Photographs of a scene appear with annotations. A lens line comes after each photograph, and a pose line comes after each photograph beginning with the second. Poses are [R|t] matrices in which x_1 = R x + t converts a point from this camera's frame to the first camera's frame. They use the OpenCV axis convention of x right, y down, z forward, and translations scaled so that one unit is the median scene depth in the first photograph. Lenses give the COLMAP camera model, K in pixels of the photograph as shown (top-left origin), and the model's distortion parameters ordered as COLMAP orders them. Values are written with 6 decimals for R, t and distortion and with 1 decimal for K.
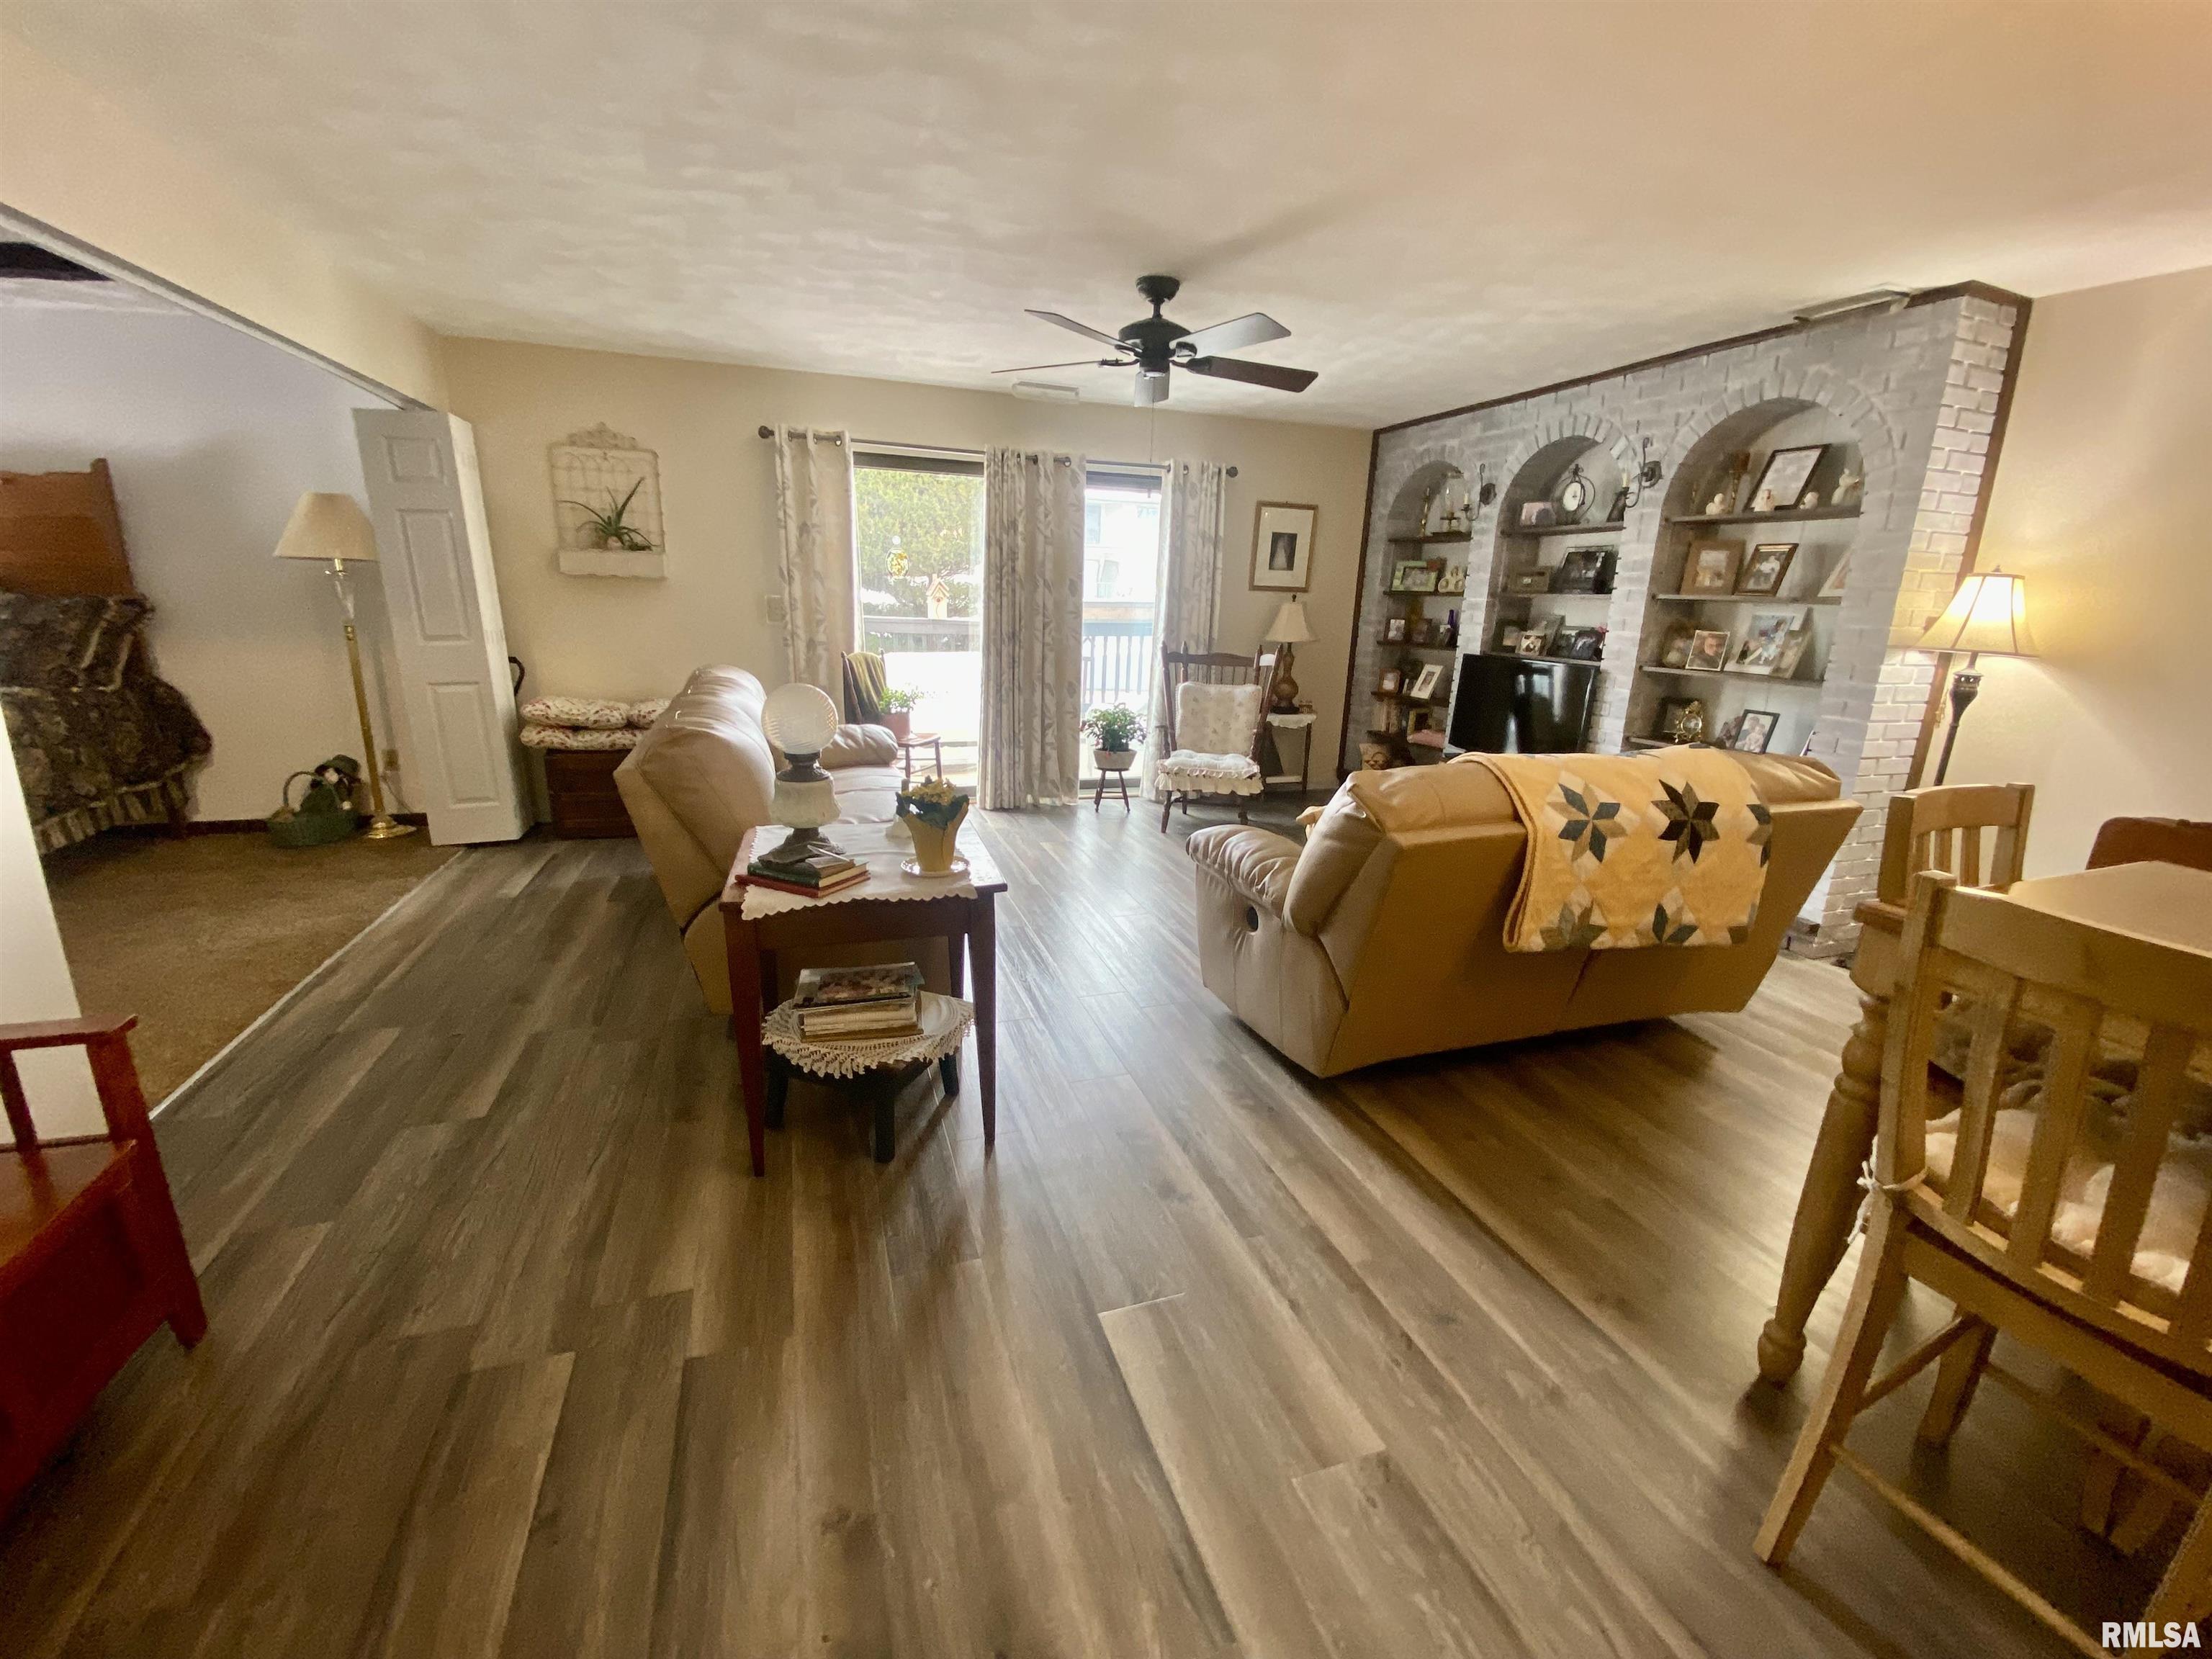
lens RADIAL K [[904.9, 0, 1102.2], [0, 904.9, 831.3], [0, 0, 1]] dist [0.009062, -0.011254]
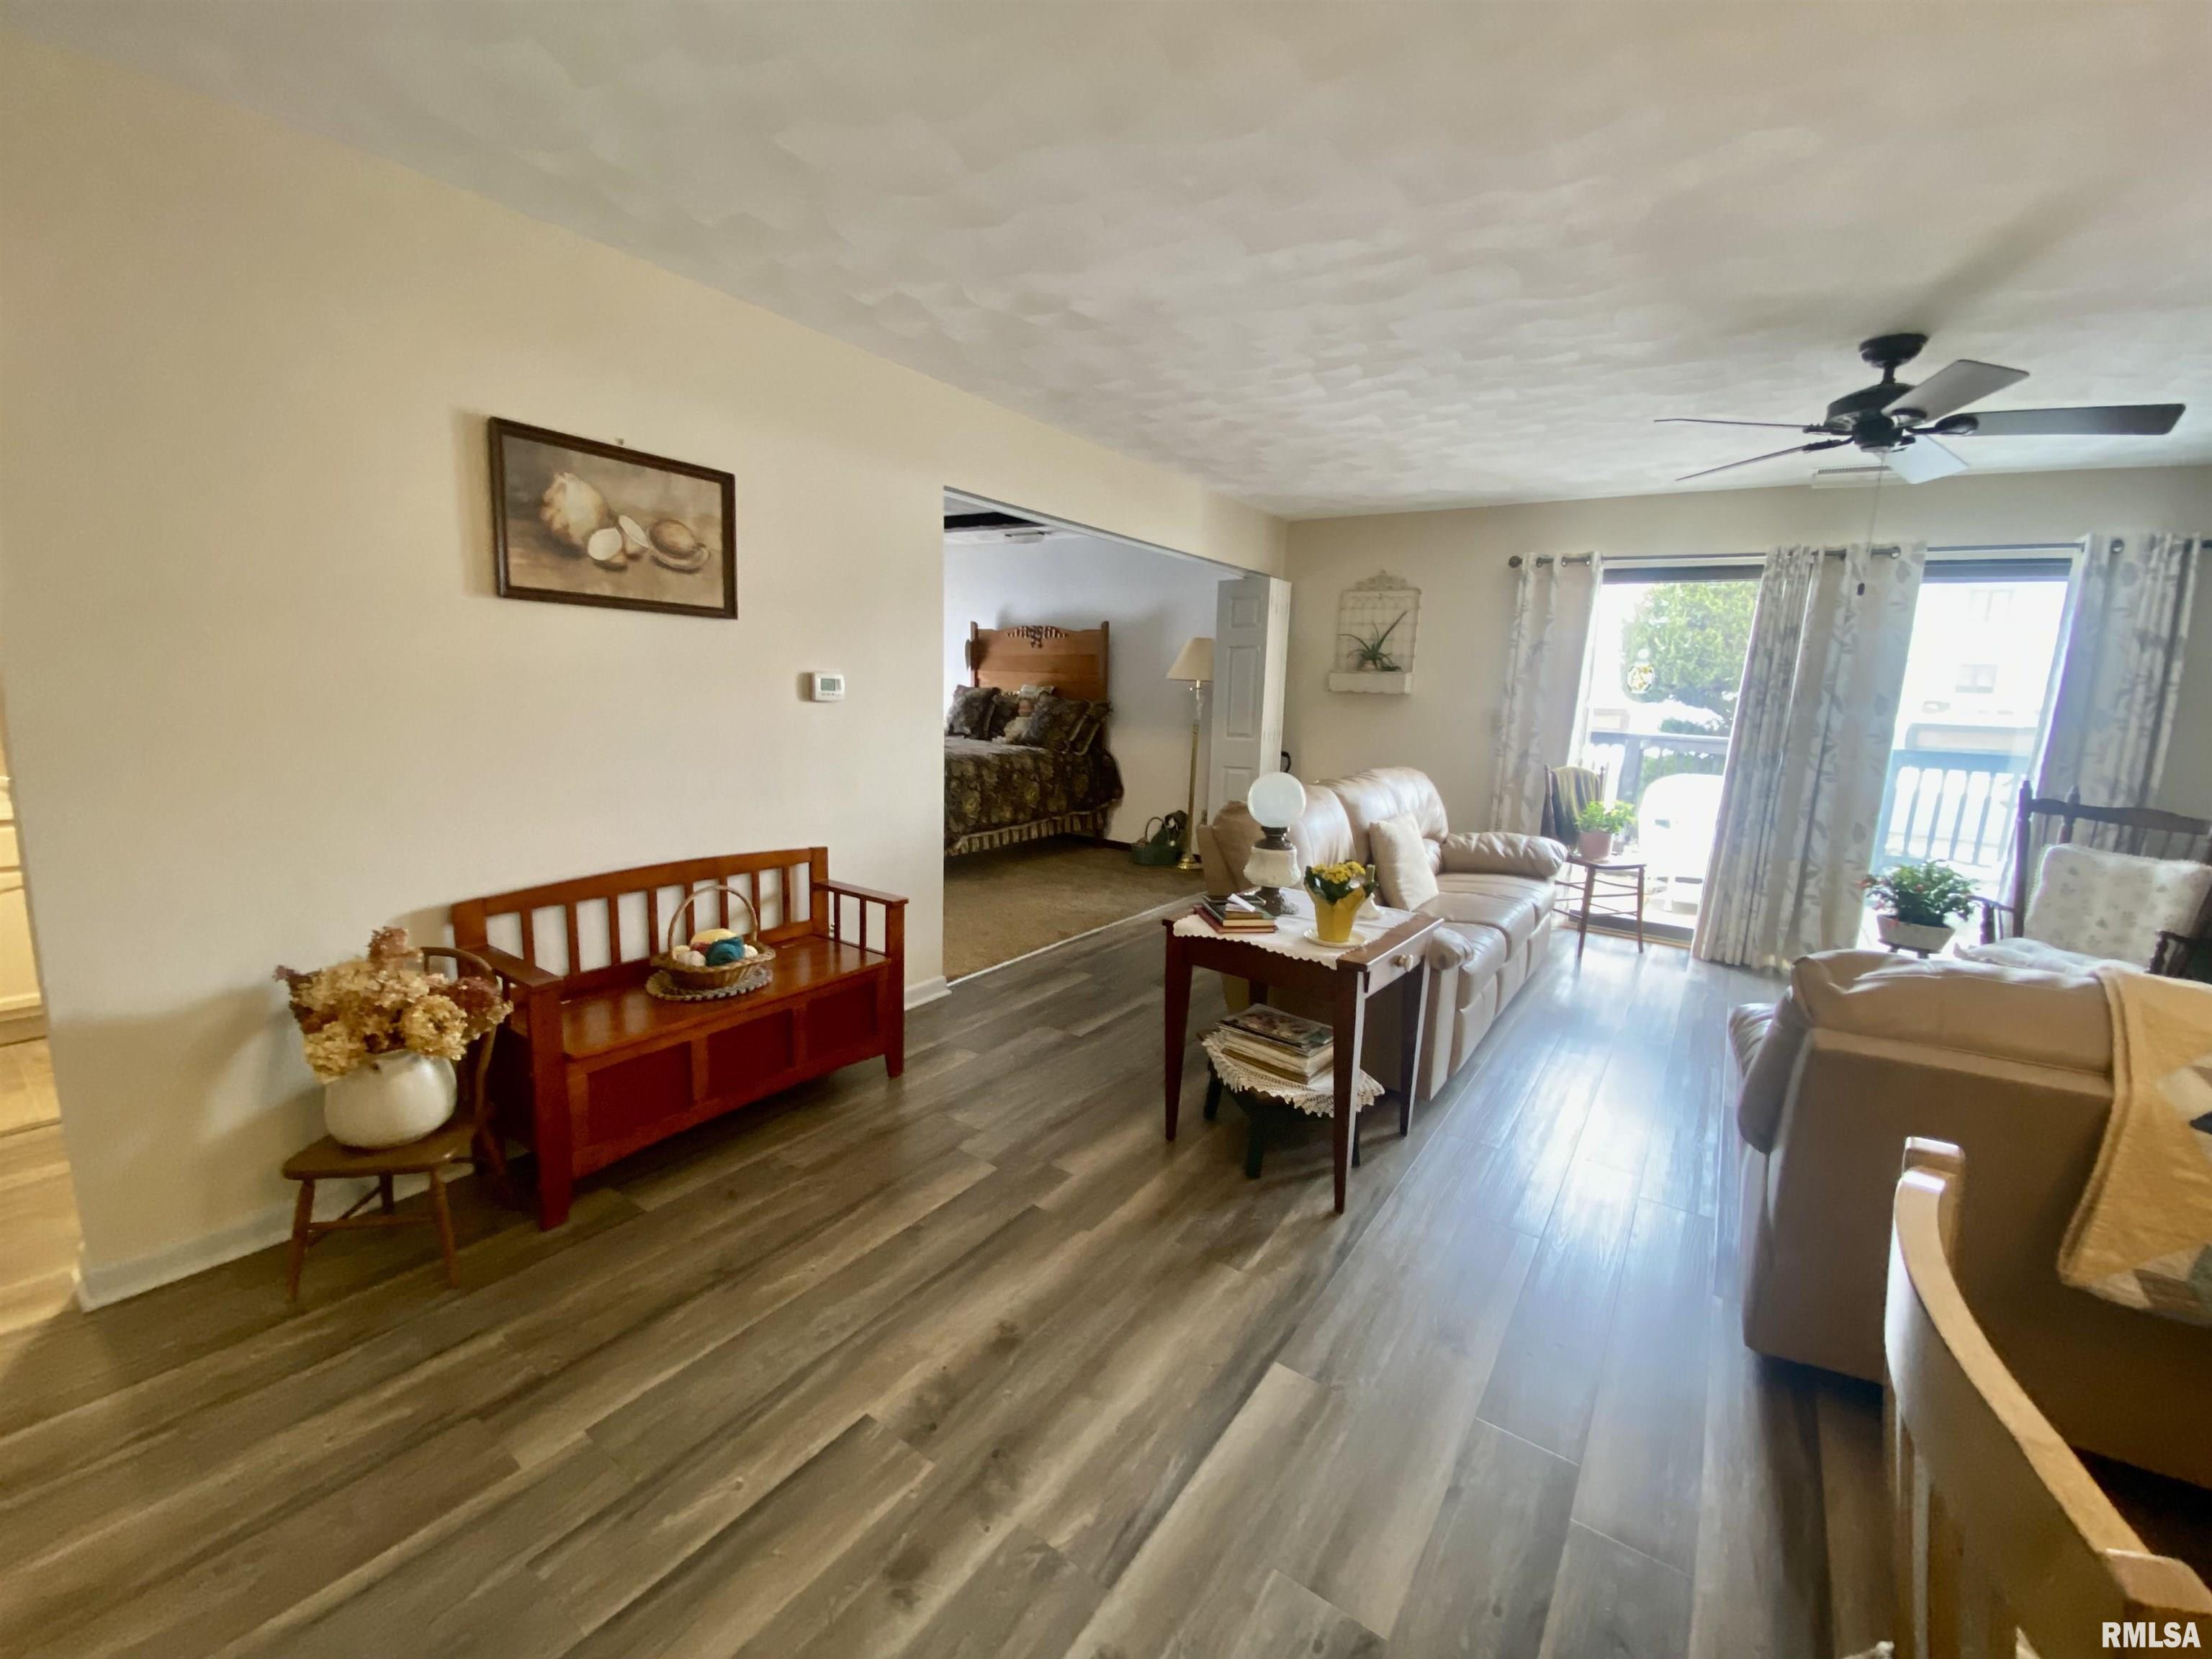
lens RADIAL K [[904.9, 0, 1107.3], [0, 904.9, 832.1], [0, 0, 1]] dist [0.009062, -0.011254]
pose [[0.587150, 0.127070, -0.799443, 0.308762], [-0.224145, 0.974507, -0.009727, -0.009161], [0.777827, 0.184902, 0.600664, 0.042494]]
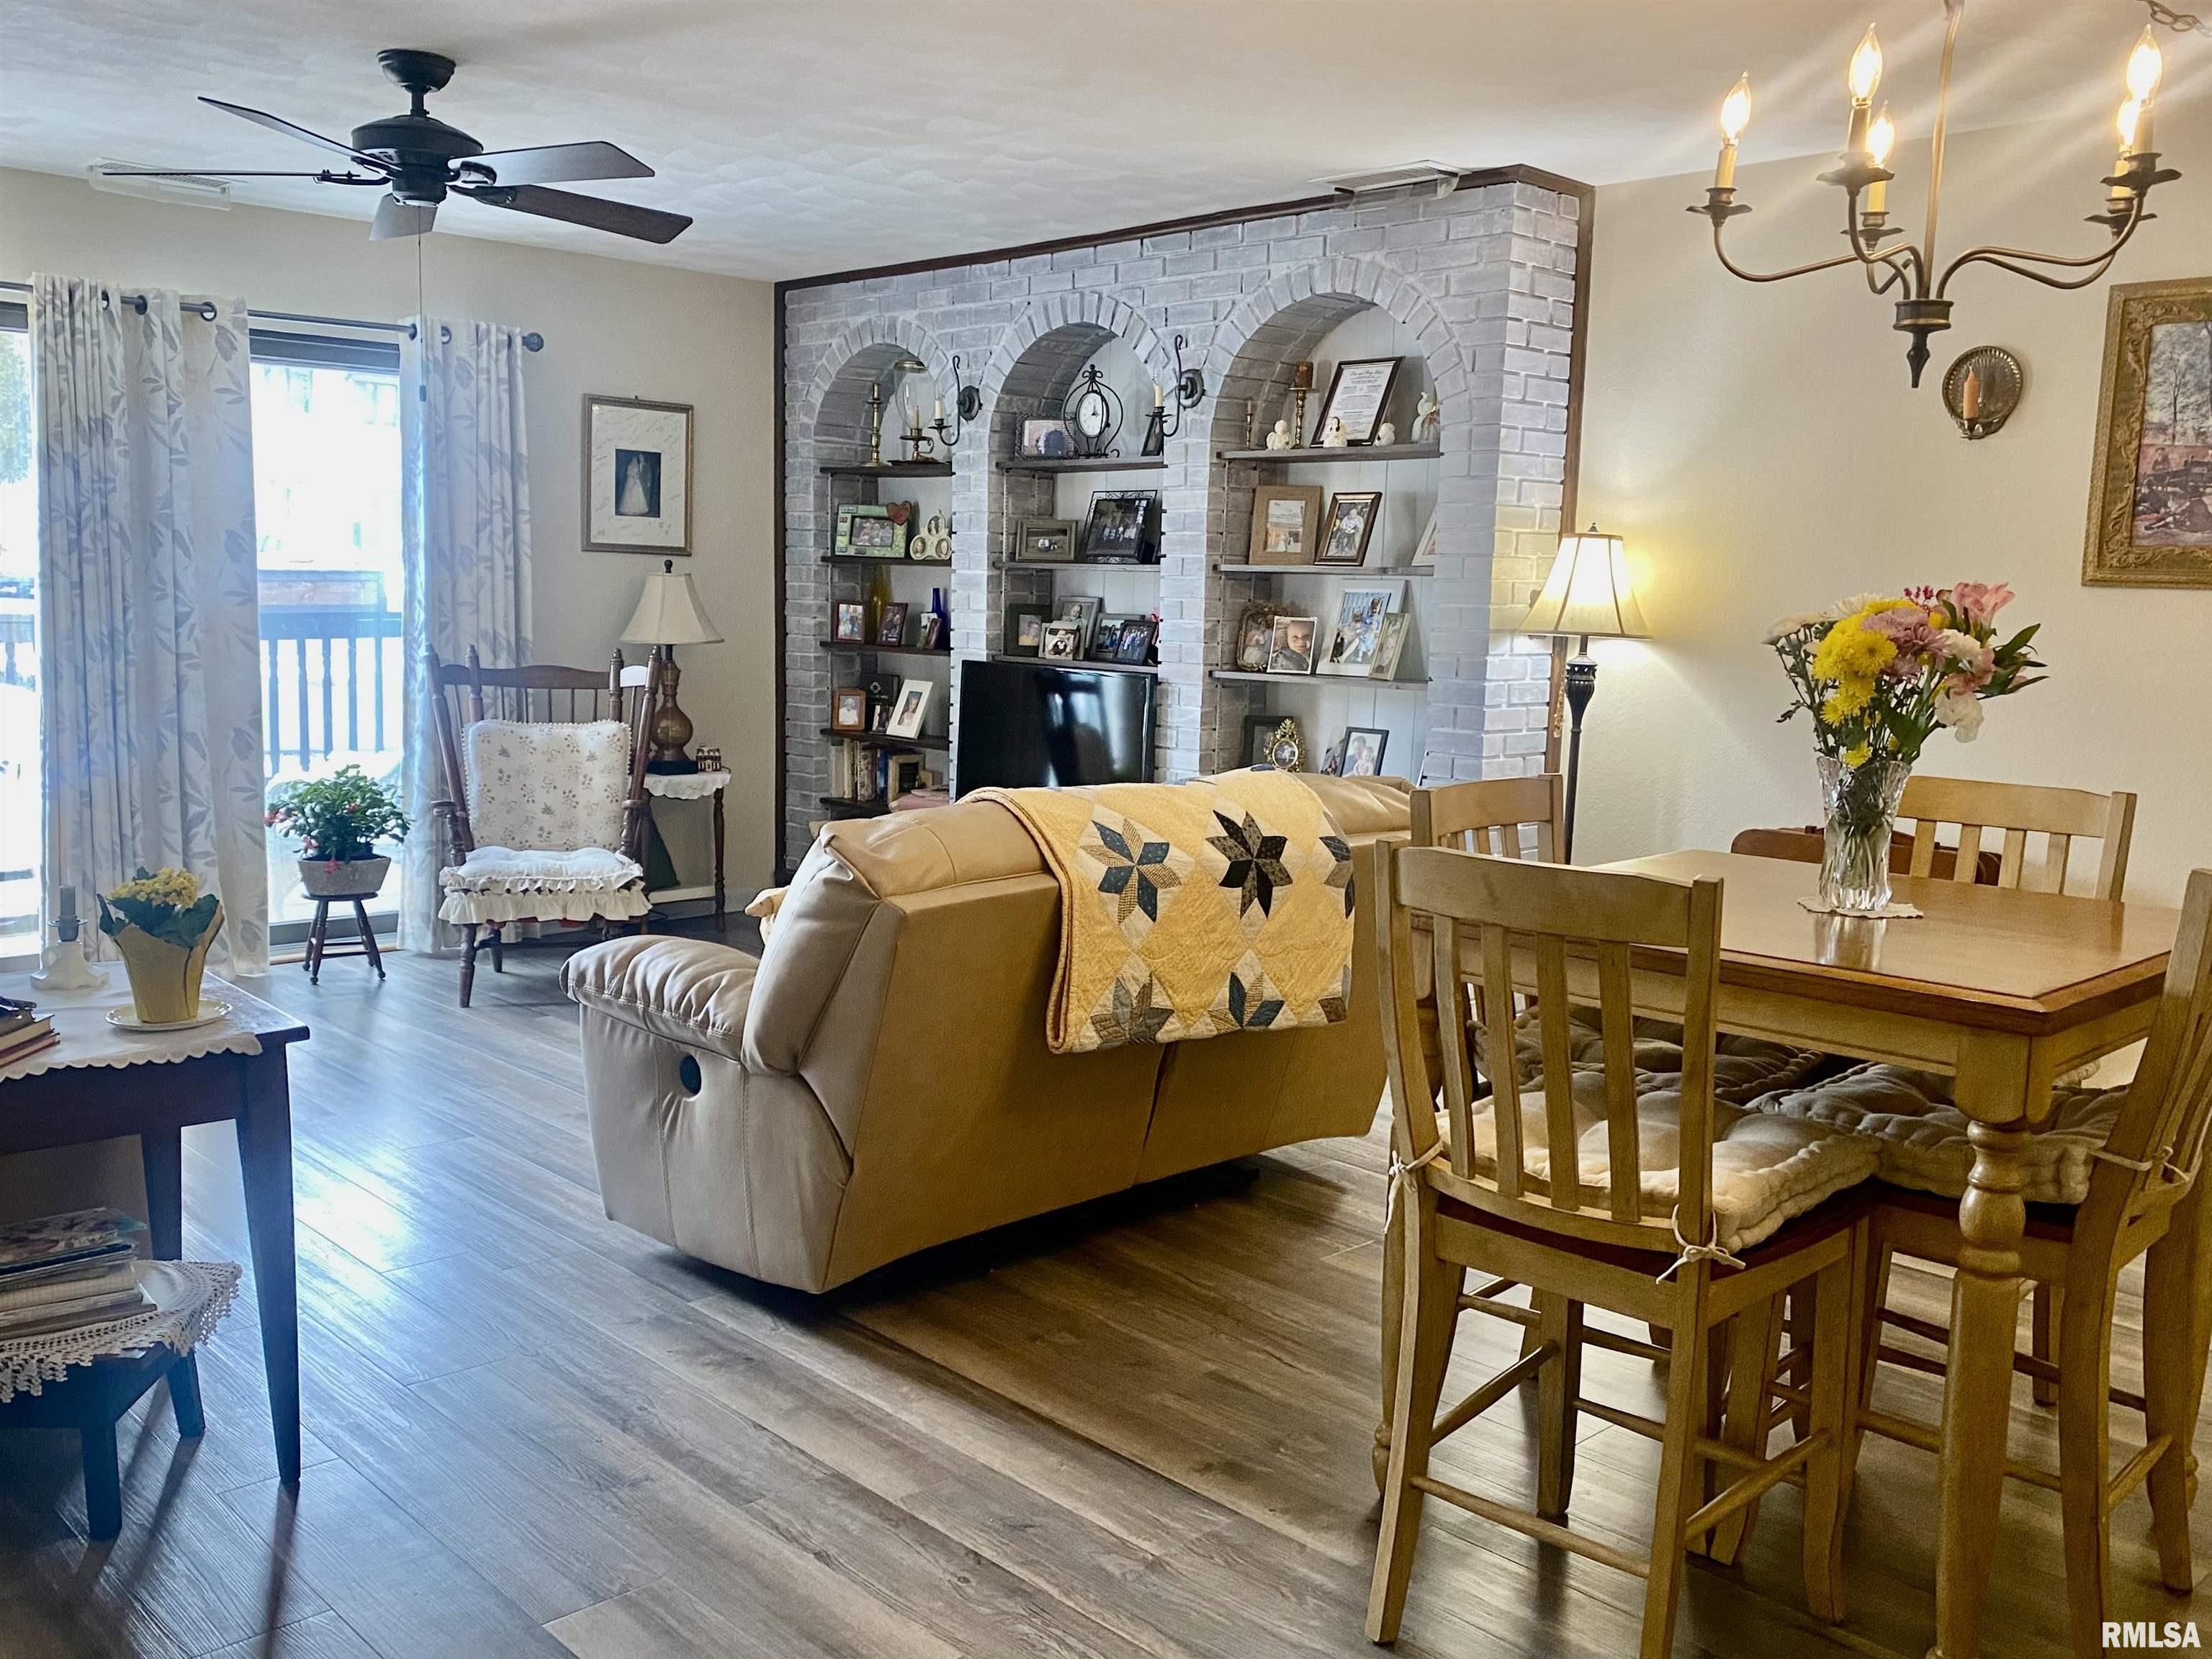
lens RADIAL K [[1900.5, 0, 1095.8], [0, 1900.5, 879.6], [0, 0, 1]] dist [0.054004, -0.076407]
pose [[0.904610, -0.073468, 0.419861, -0.089602], [0.109677, 0.991986, -0.062726, 0.055474], [-0.411888, 0.102792, 0.905418, -0.240625]]
